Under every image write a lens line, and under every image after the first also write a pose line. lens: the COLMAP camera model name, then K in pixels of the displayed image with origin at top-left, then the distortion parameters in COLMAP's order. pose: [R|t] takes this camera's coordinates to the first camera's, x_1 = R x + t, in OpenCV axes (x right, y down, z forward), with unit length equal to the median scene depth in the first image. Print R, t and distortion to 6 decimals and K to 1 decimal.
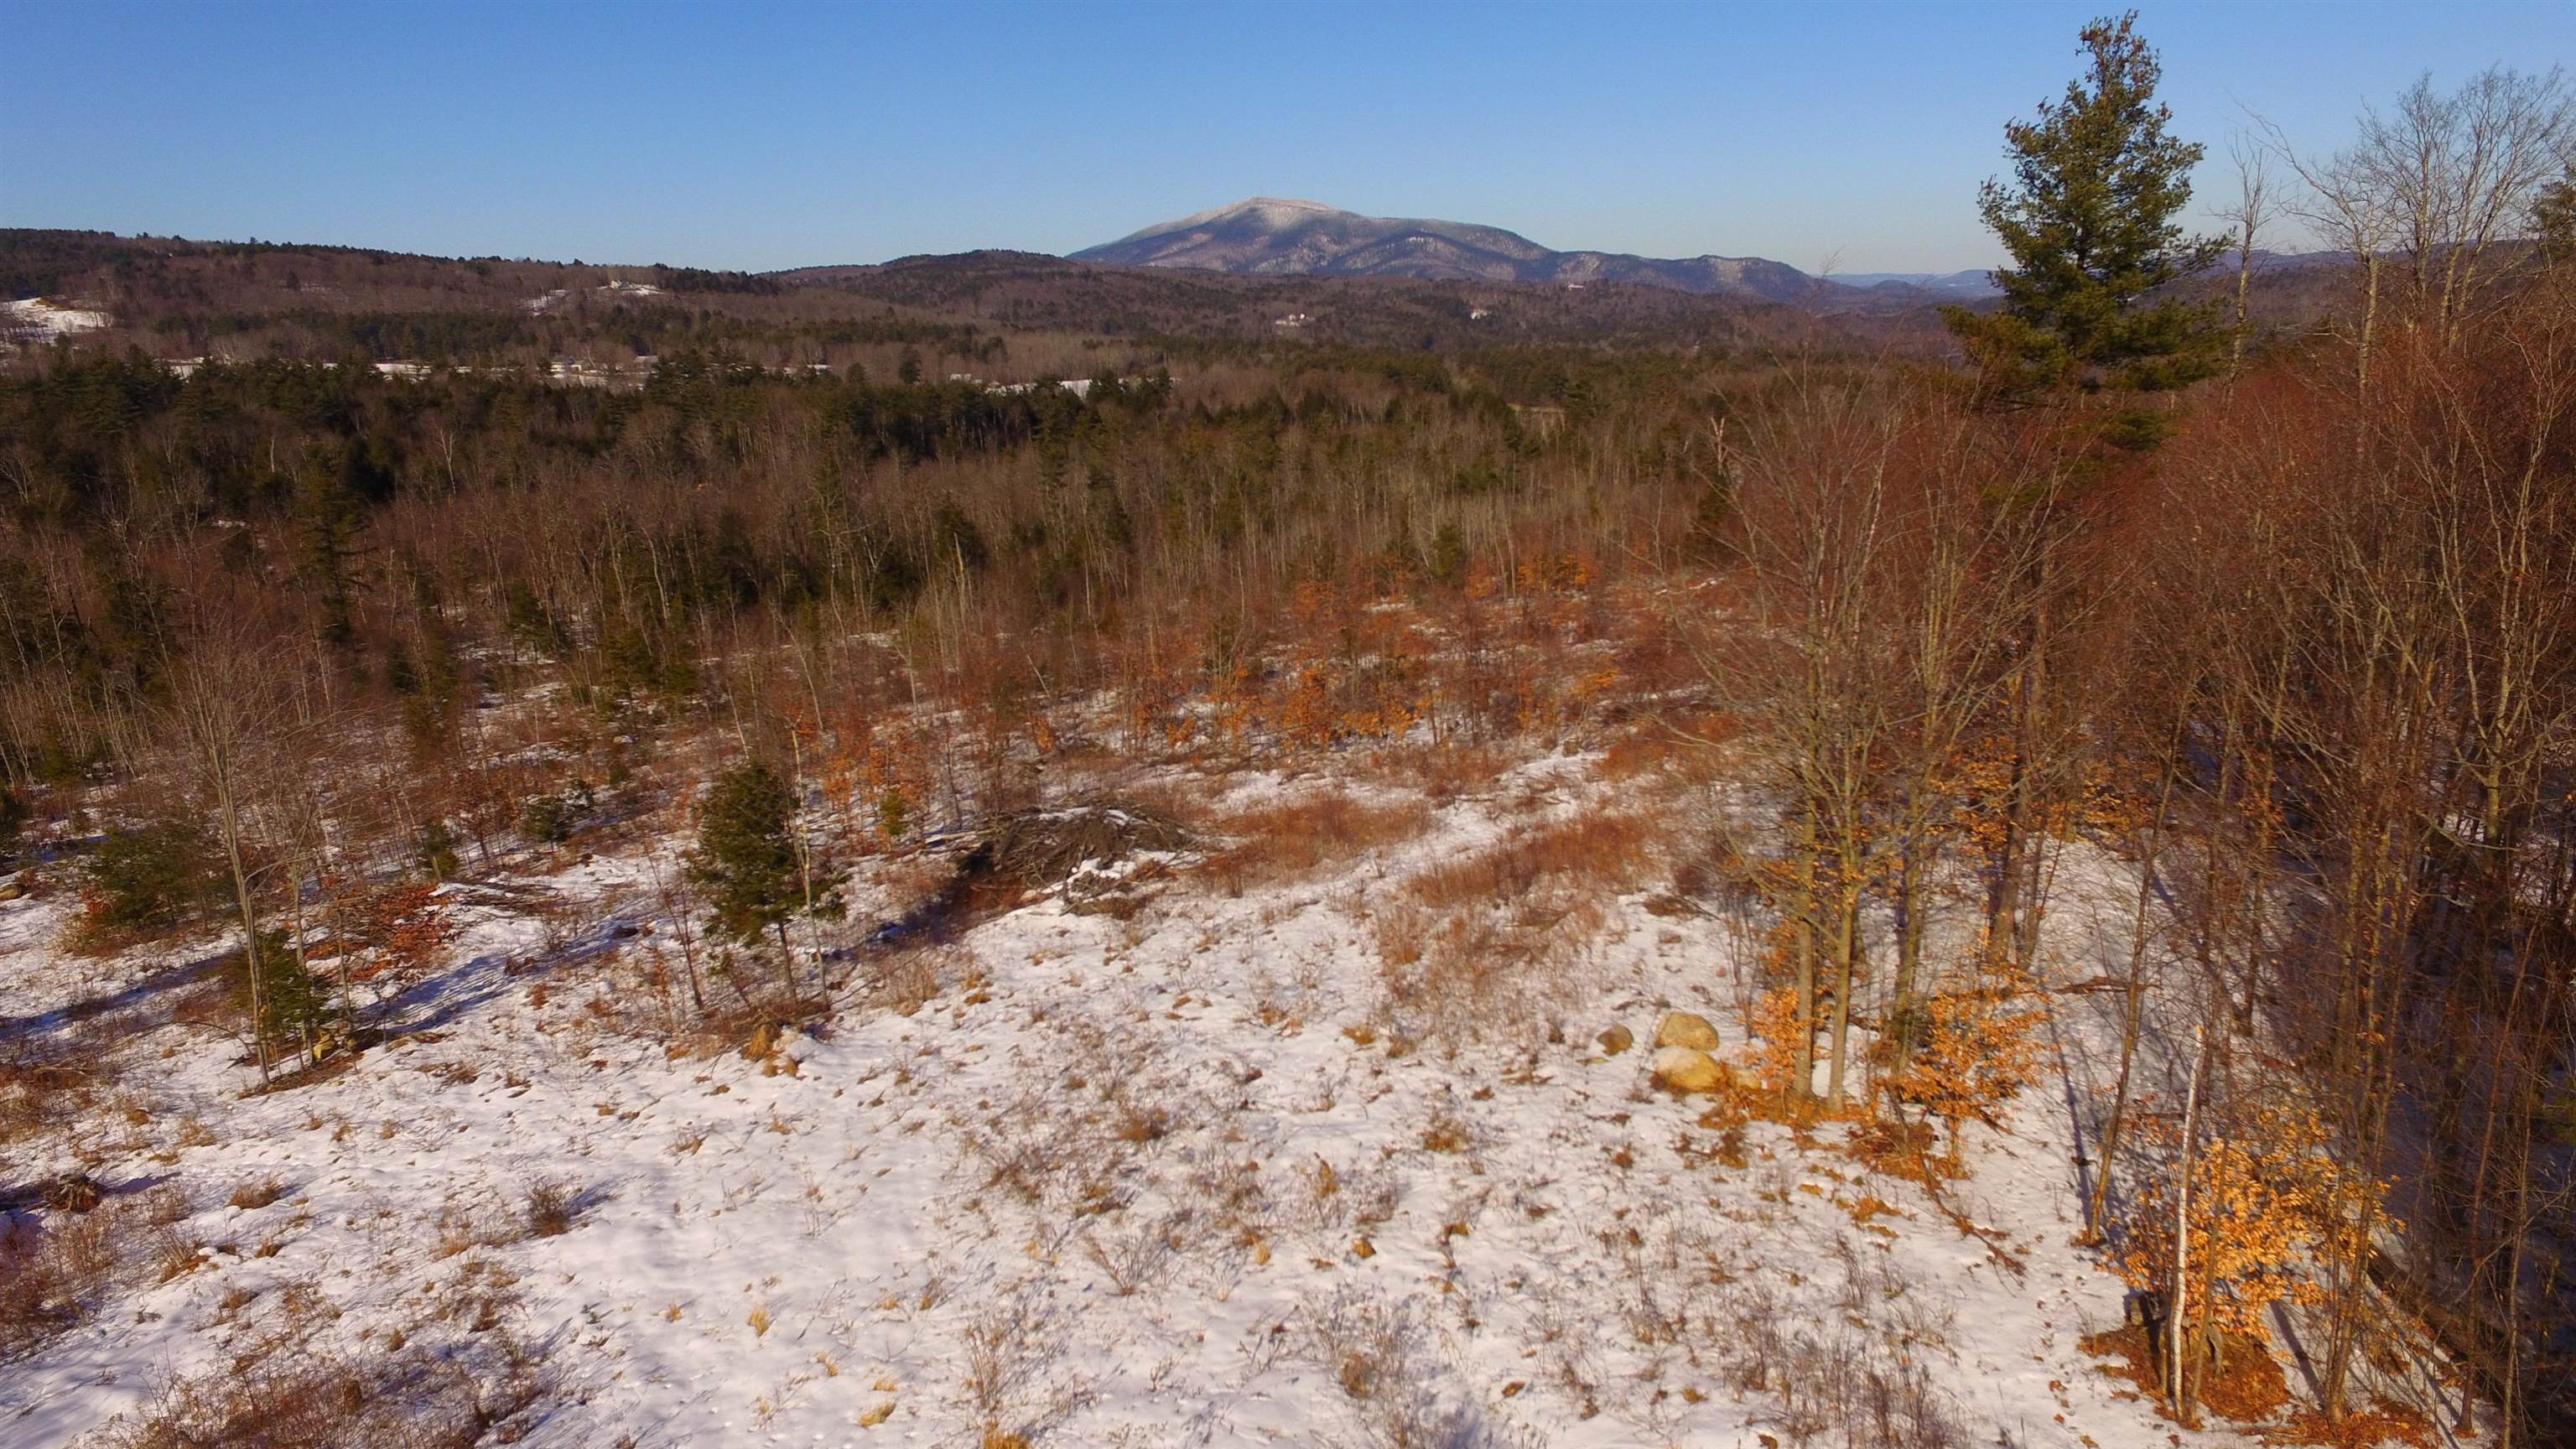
lens RADIAL K [[1502.0, 0, 1285.9], [0, 1502.0, 724.2], [0, 0, 1]] dist [-0.010040, 0.013516]
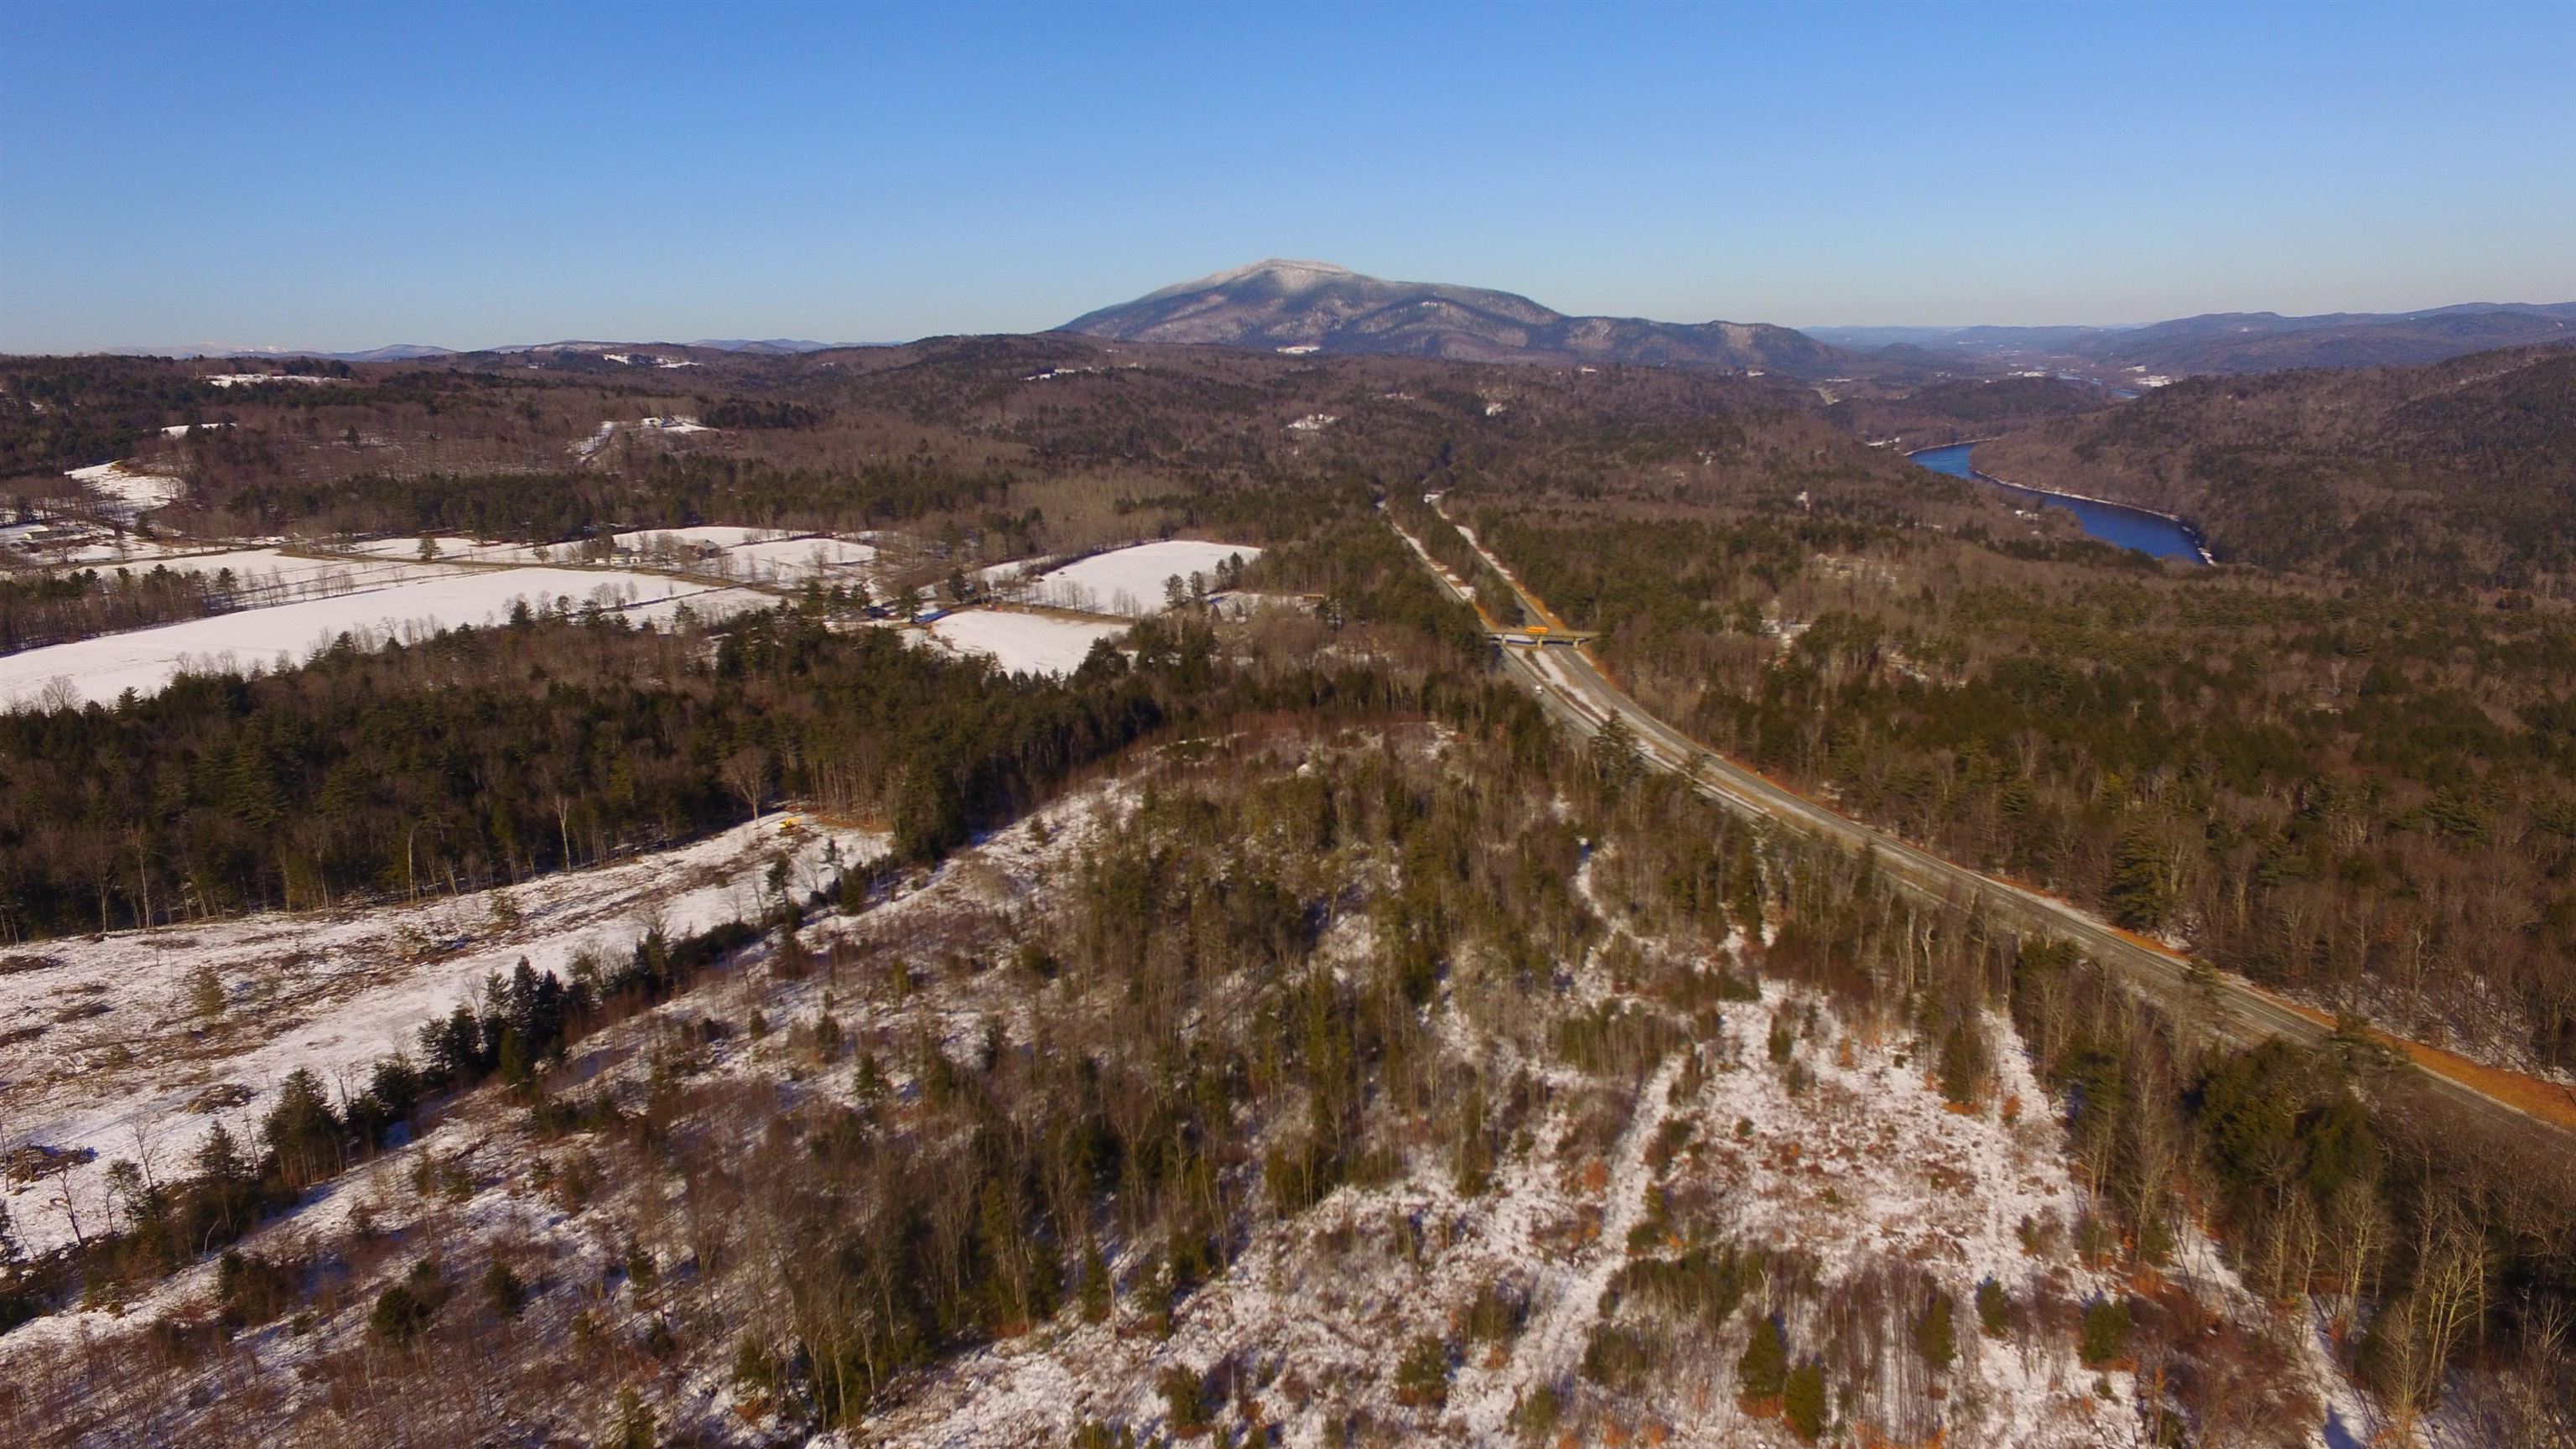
lens RADIAL K [[1502.0, 0, 1285.4], [0, 1502.0, 722.9], [0, 0, 1]] dist [-0.010040, 0.013516]
pose [[0.999964, 0.004806, -0.007058, -0.076328], [-0.005010, 0.999561, -0.029209, -0.521691], [0.006914, 0.029244, 0.999548, -0.181619]]
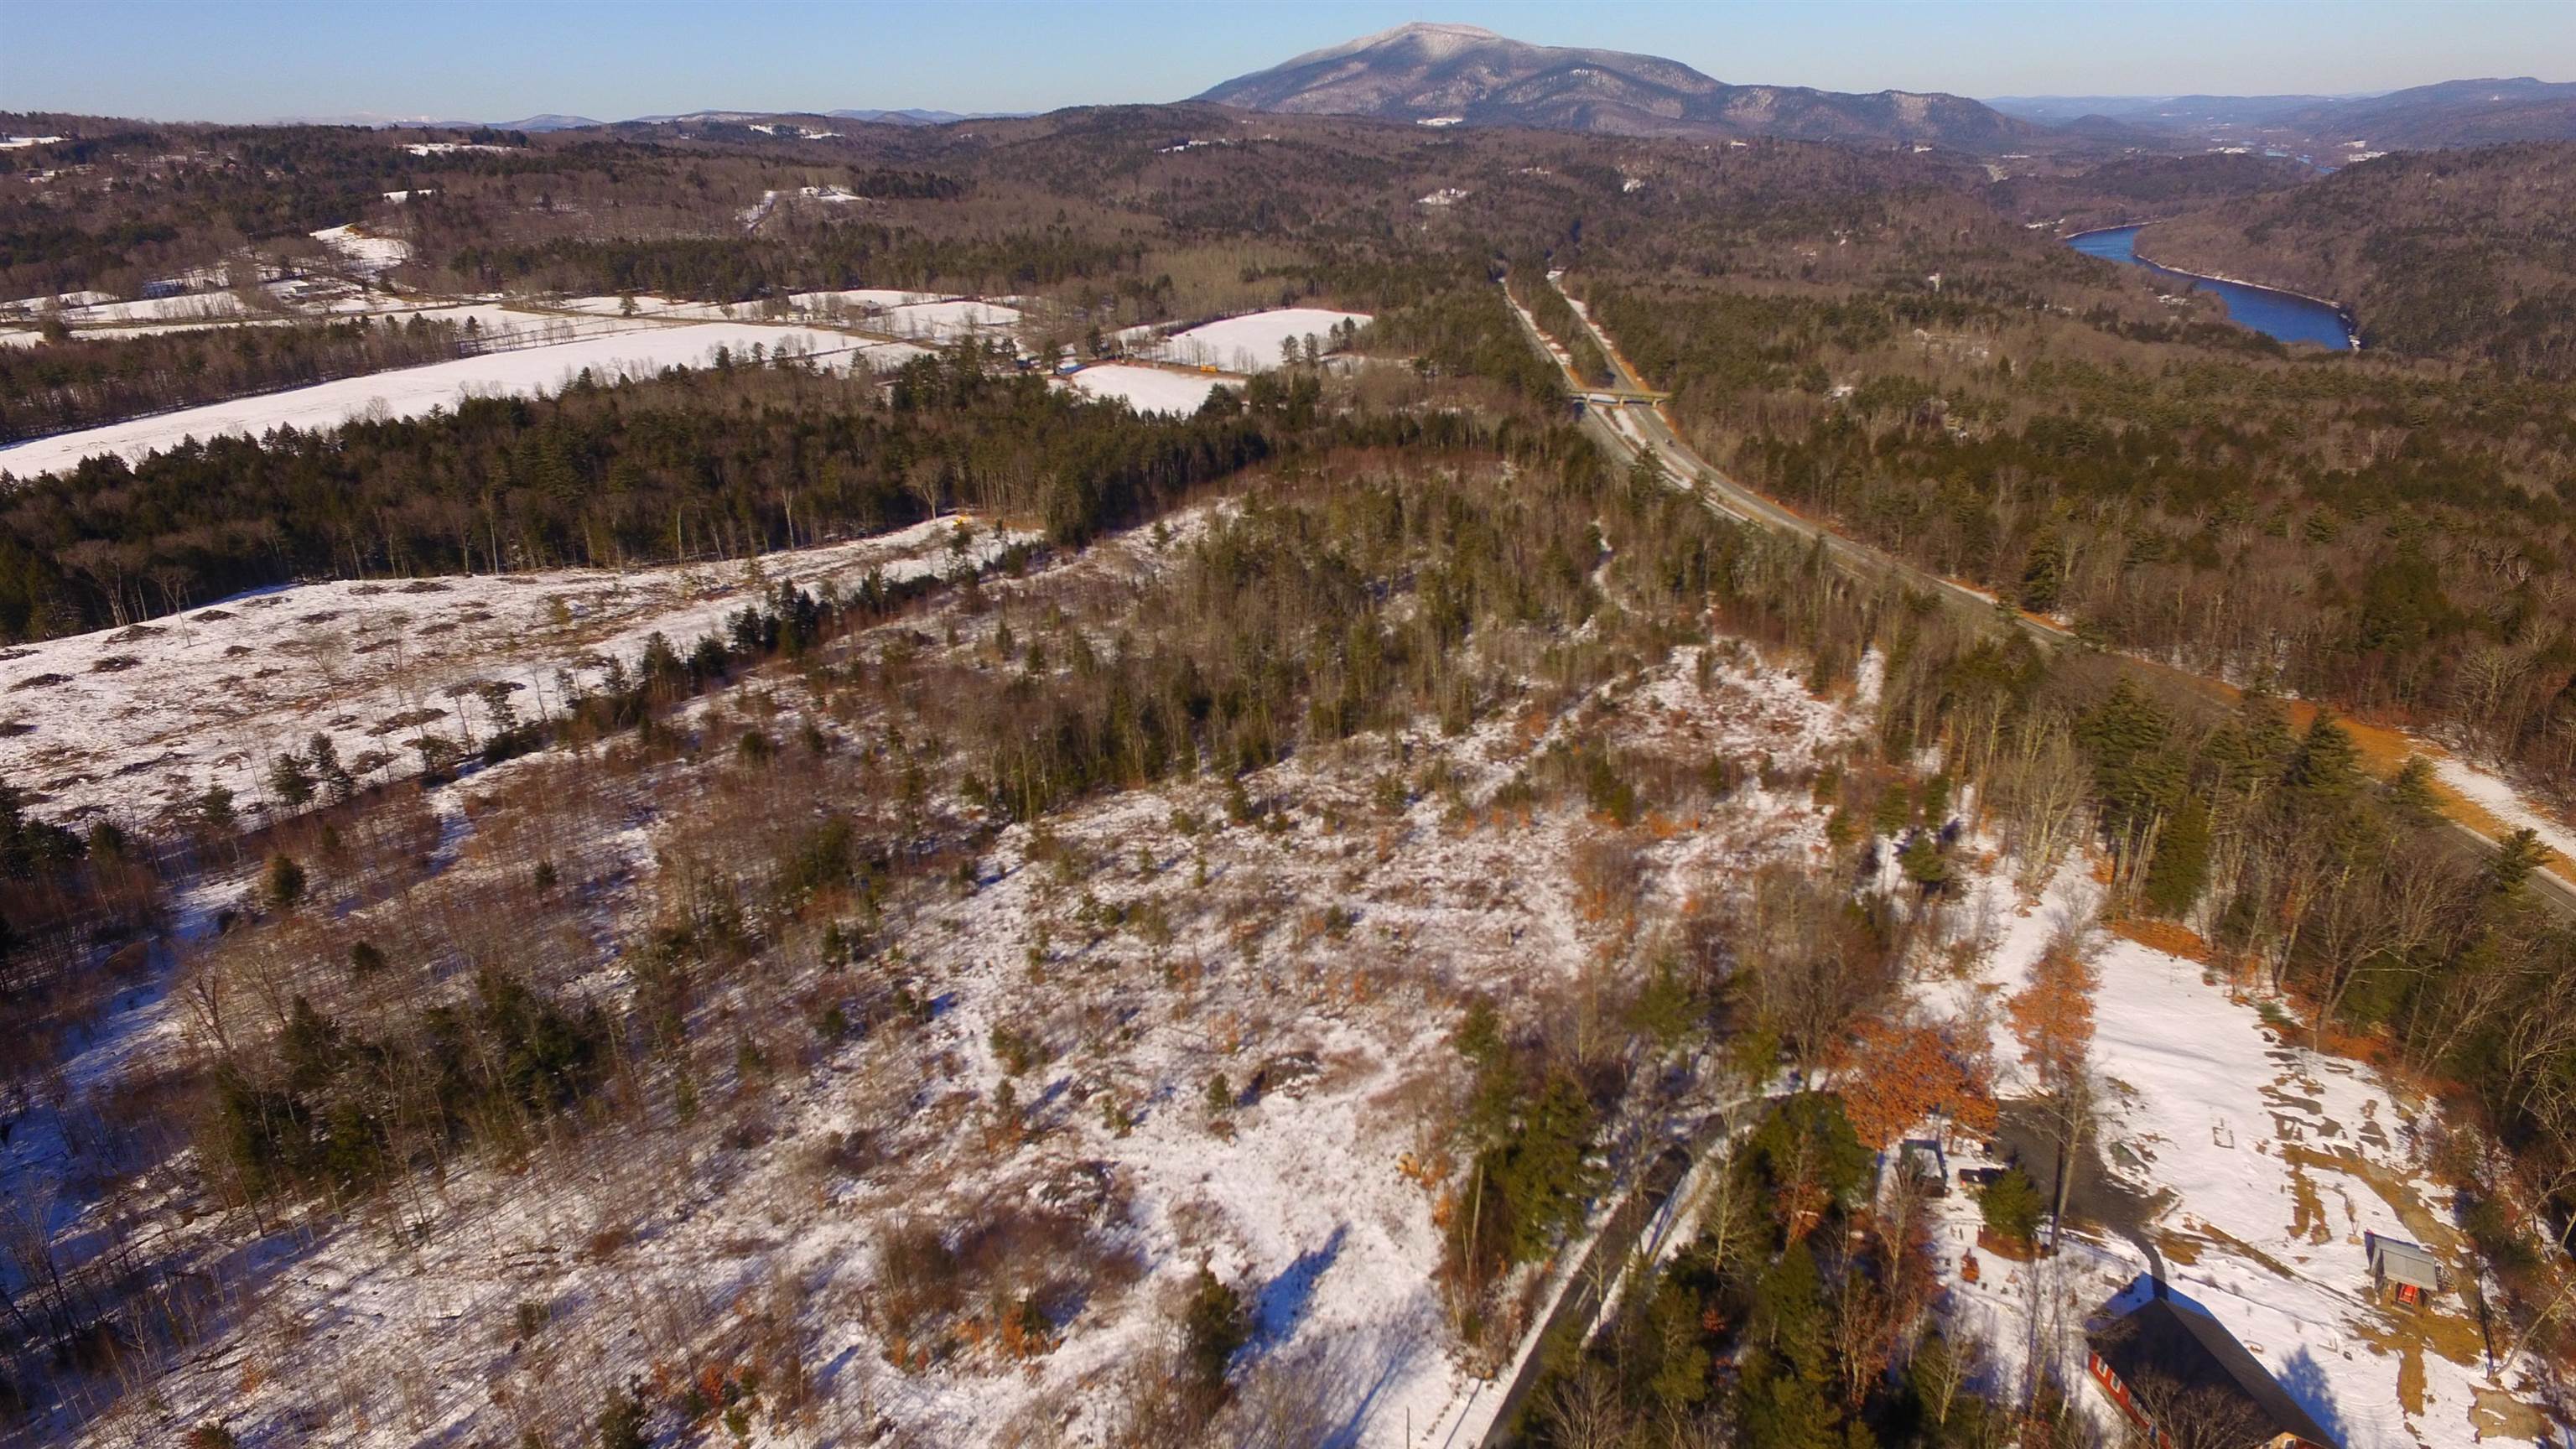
lens RADIAL K [[1502.0, 0, 1280.9], [0, 1502.0, 722.0], [0, 0, 1]] dist [-0.010040, 0.013516]
pose [[0.994930, 0.041519, -0.091596, 0.045913], [-0.031397, 0.993512, 0.109304, -0.353277], [0.095540, -0.105874, 0.989779, -0.775134]]
